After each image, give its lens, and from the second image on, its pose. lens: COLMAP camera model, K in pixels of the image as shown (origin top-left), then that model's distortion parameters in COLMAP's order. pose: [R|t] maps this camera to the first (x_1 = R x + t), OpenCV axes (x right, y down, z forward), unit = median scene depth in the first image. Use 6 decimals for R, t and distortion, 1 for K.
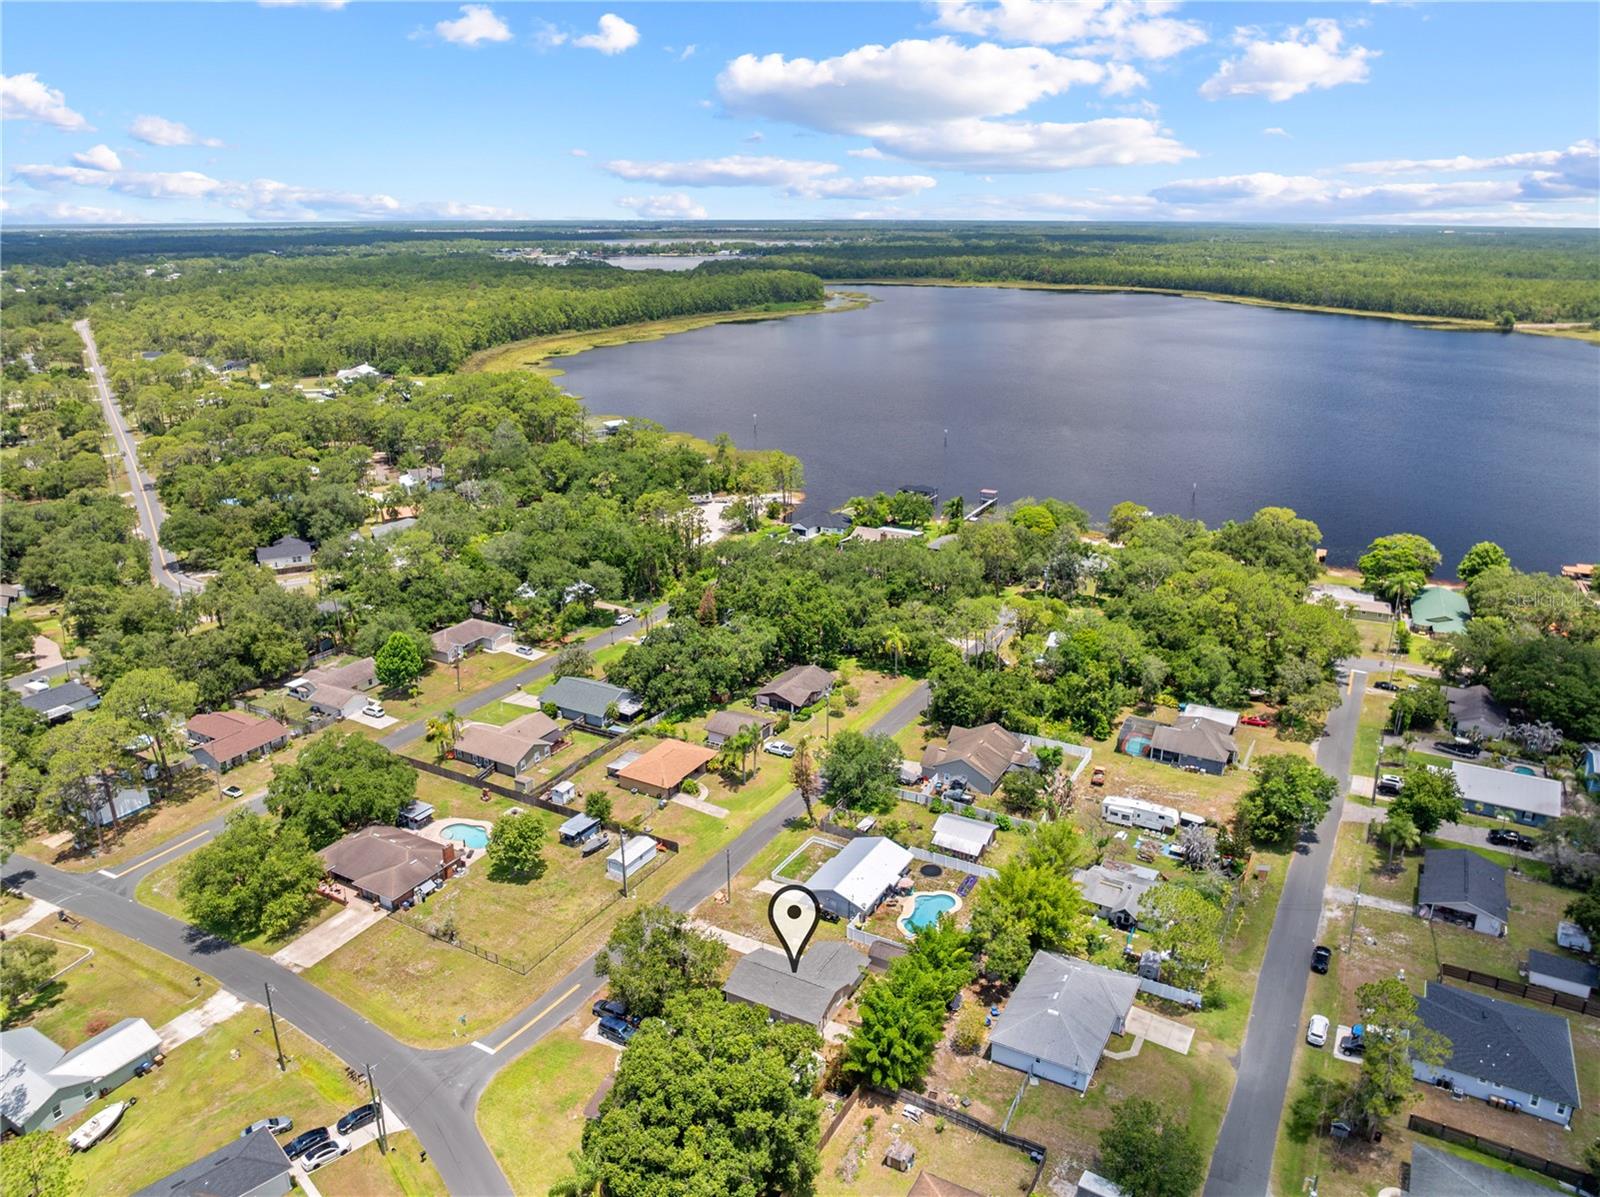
lens RADIAL K [[1125.5, 0, 811.9], [0, 1125.5, 600.1], [0, 0, 1]] dist [-0.033213, -0.000686]
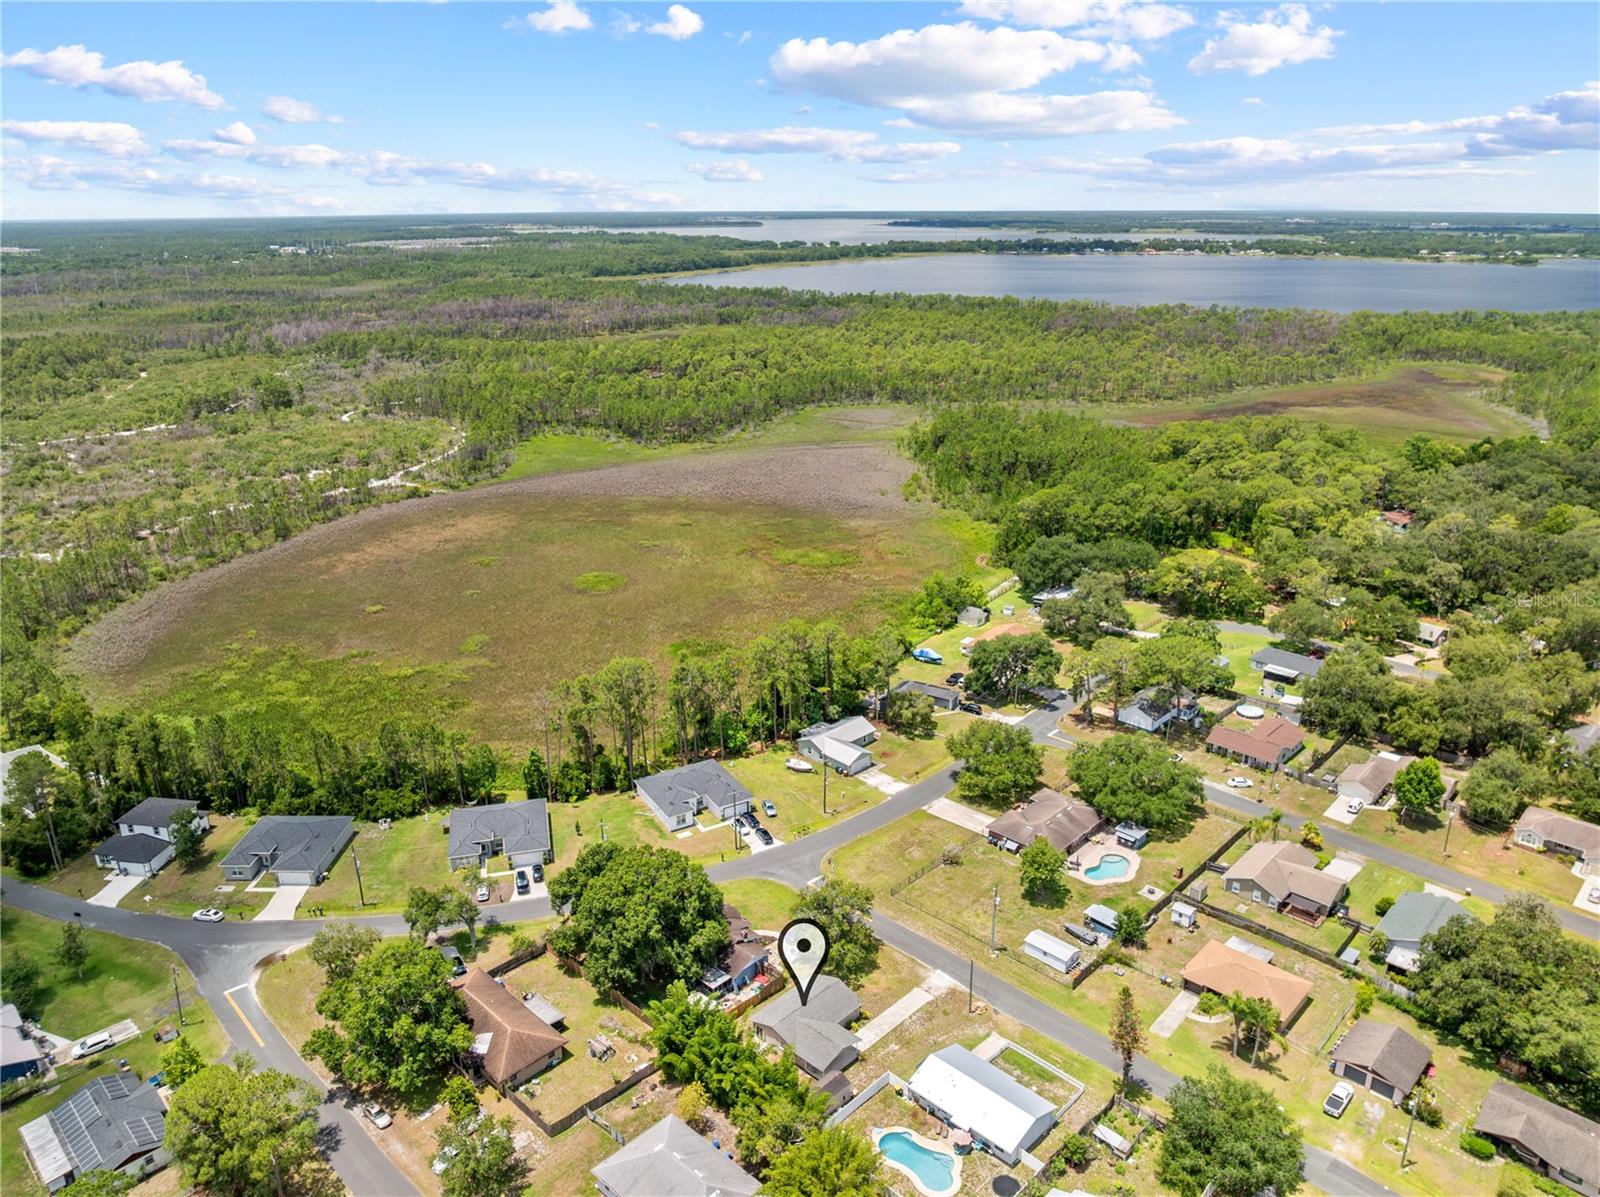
lens RADIAL K [[1124.5, 0, 806.7], [0, 1124.5, 604.5], [0, 0, 1]] dist [-0.038527, -0.006370]
pose [[-0.255568, 0.326642, -0.909940, 0.572132], [-0.308686, 0.864361, 0.396979, -0.299330], [0.916187, 0.382341, -0.120073, 0.650346]]
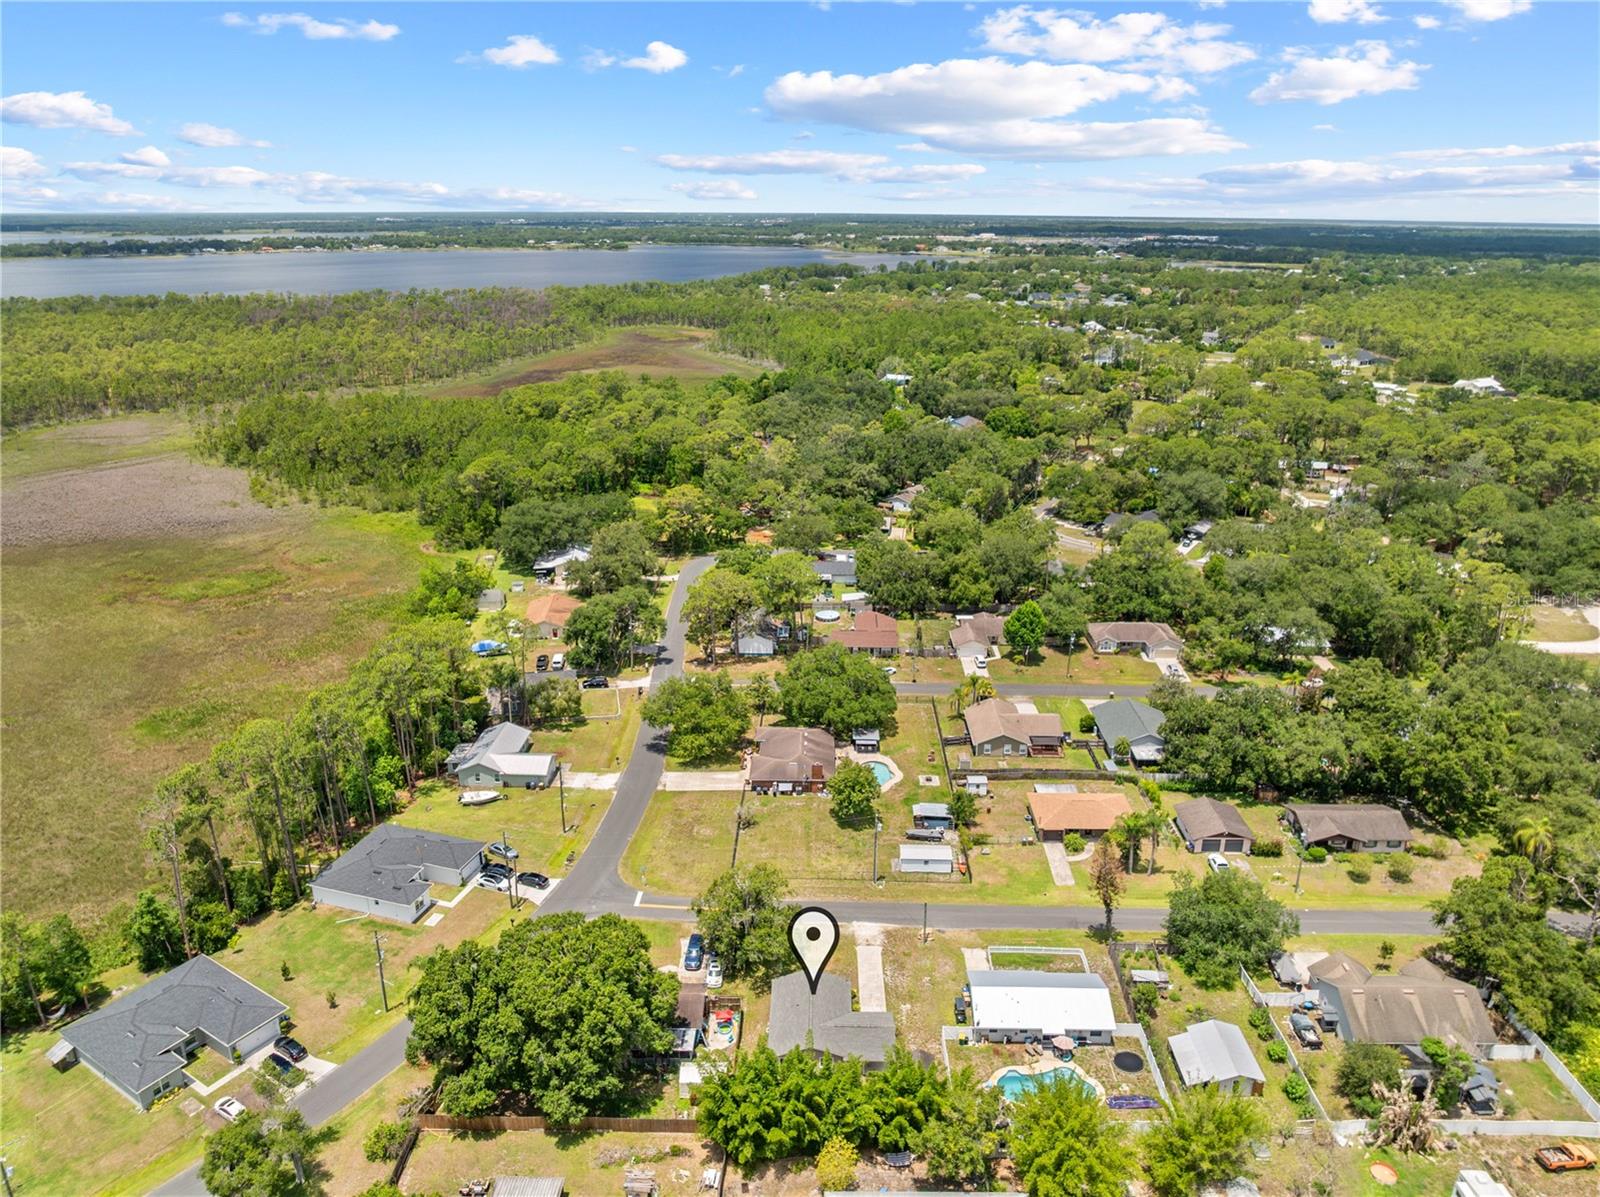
lens RADIAL K [[1125.5, 0, 811.9], [0, 1125.5, 600.1], [0, 0, 1]] dist [-0.033213, -0.000686]
pose [[0.474643, 0.293466, -0.829814, 0.432225], [-0.292405, 0.941808, 0.165821, -0.092151], [0.830189, 0.163936, 0.532833, 0.296862]]
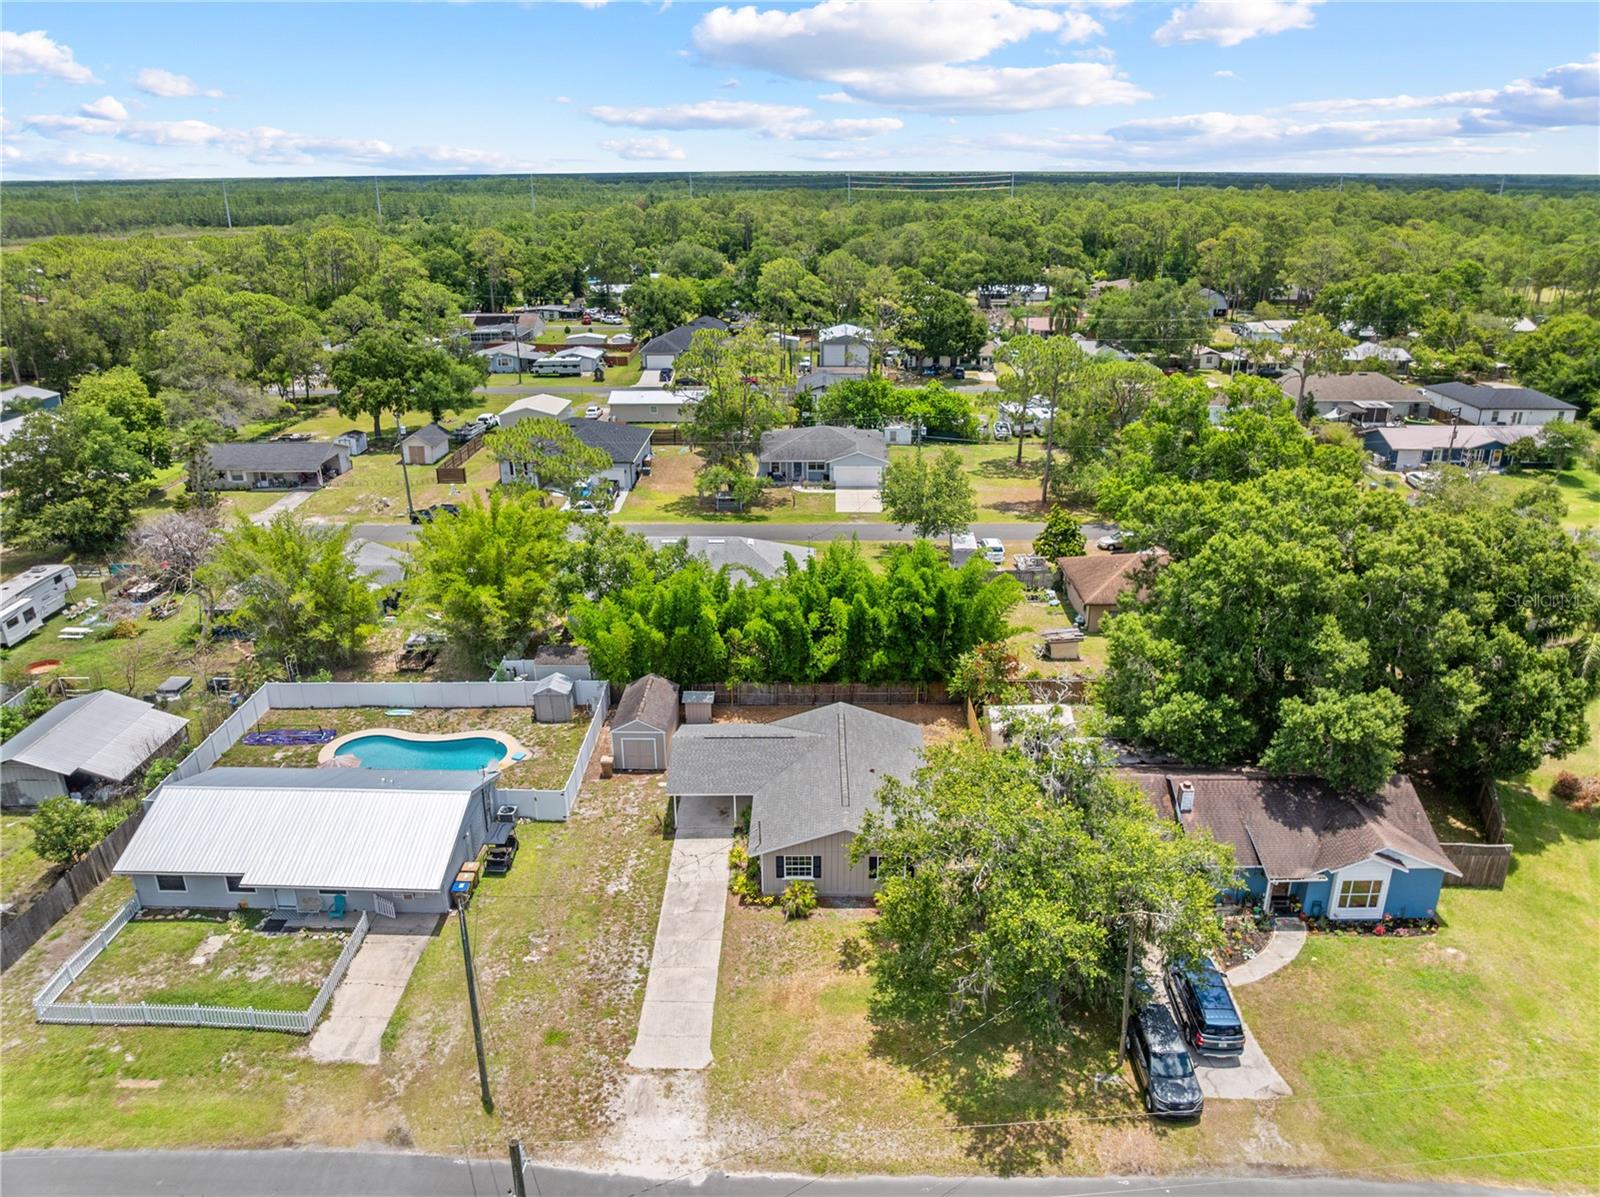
lens RADIAL K [[1124.8, 0, 810.7], [0, 1124.8, 599.0], [0, 0, 1]] dist [-0.036002, -0.003837]
pose [[-0.477001, -0.316499, 0.819938, -0.231930], [0.288956, 0.824578, 0.486391, 0.045713], [-0.830045, 0.468935, -0.301870, 0.735892]]
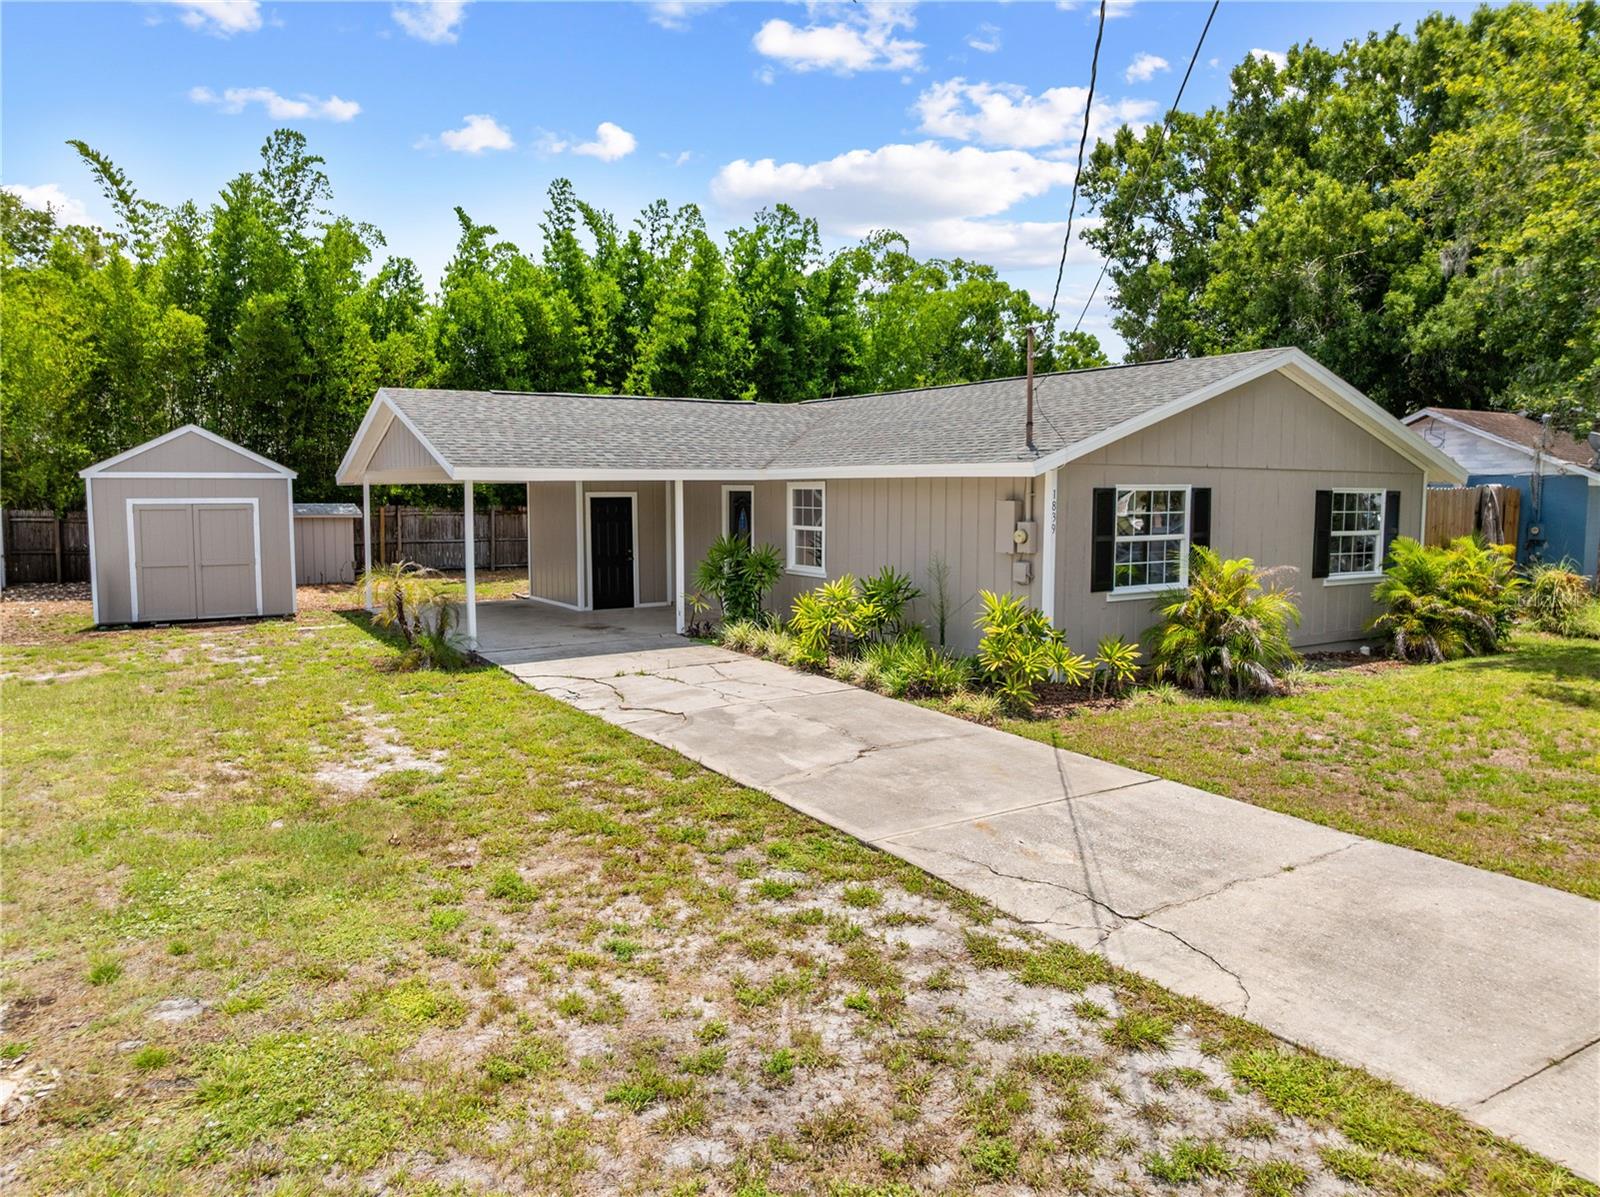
lens RADIAL K [[1124.8, 0, 810.7], [0, 1124.8, 599.0], [0, 0, 1]] dist [-0.036002, -0.003837]
pose [[-0.882454, -0.050079, 0.467726, -0.049165], [0.150684, 0.911828, 0.381922, 0.198385], [-0.445612, 0.407507, -0.797100, 0.752598]]
